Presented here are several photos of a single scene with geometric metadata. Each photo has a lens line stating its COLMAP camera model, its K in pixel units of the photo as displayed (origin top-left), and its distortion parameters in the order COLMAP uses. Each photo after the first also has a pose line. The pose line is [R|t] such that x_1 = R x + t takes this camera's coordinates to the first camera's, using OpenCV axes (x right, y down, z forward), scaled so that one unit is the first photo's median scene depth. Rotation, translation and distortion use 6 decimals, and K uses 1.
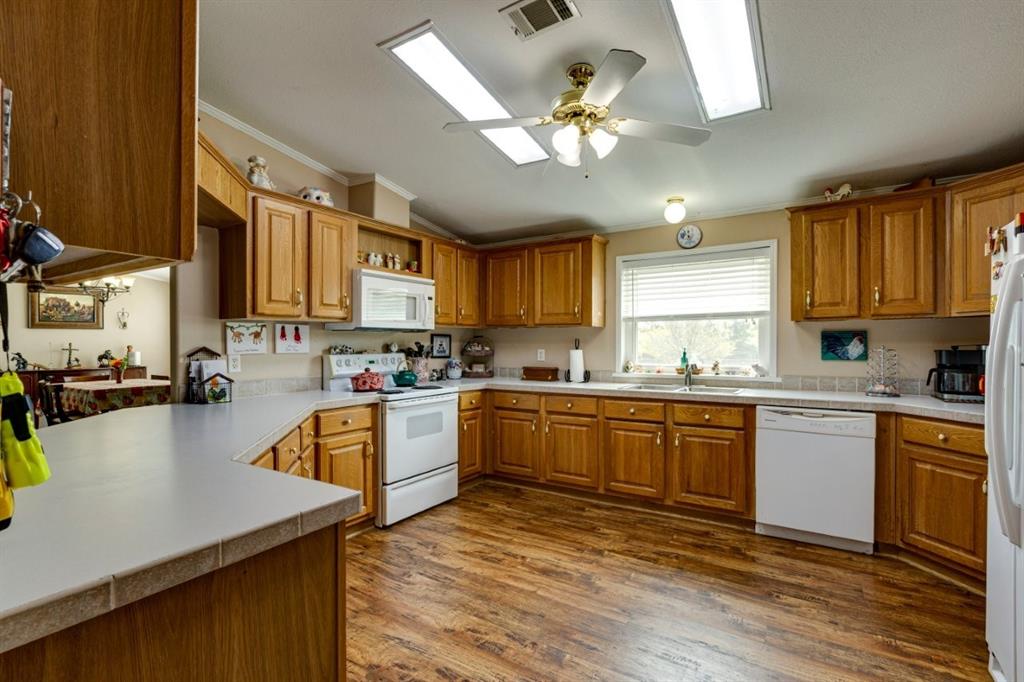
lens RADIAL K [[473.2, 0, 507.0], [0, 473.2, 343.3], [0, 0, 1]] dist [0.003688, 0.000313]
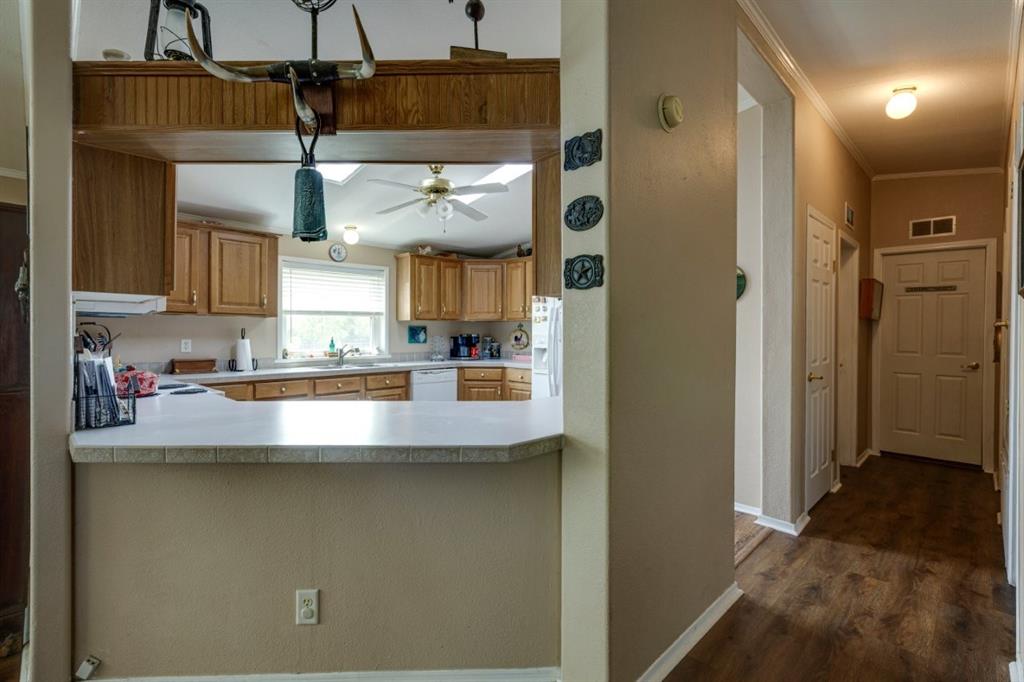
lens RADIAL K [[465.0, 0, 509.6], [0, 465.0, 335.8], [0, 0, 1]] dist [-0.000749, -0.000153]
pose [[0.225686, -0.002209, 0.974198, -0.747884], [-0.003748, 0.999988, 0.003136, 0.001352], [-0.974193, -0.004359, 0.225675, 0.228212]]
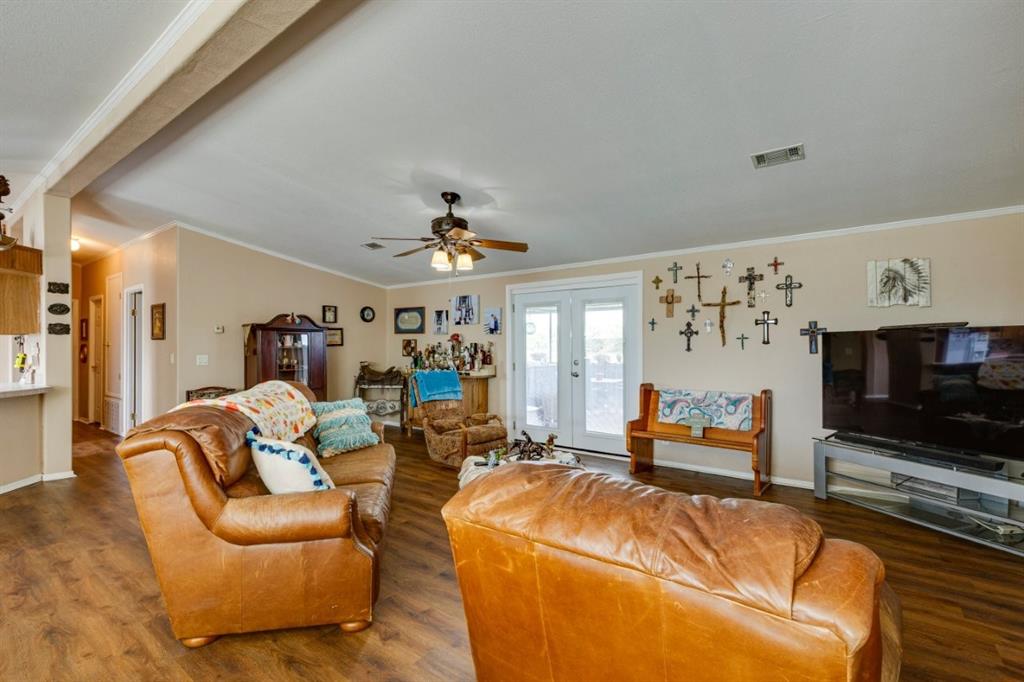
lens RADIAL K [[473.2, 0, 507.0], [0, 473.2, 343.3], [0, 0, 1]] dist [0.003688, 0.000313]
pose [[-0.995762, 0.006822, 0.091714, -1.516959], [0.006098, 0.999948, -0.008172, 0.000706], [-0.091765, -0.007578, -0.995752, 1.260830]]
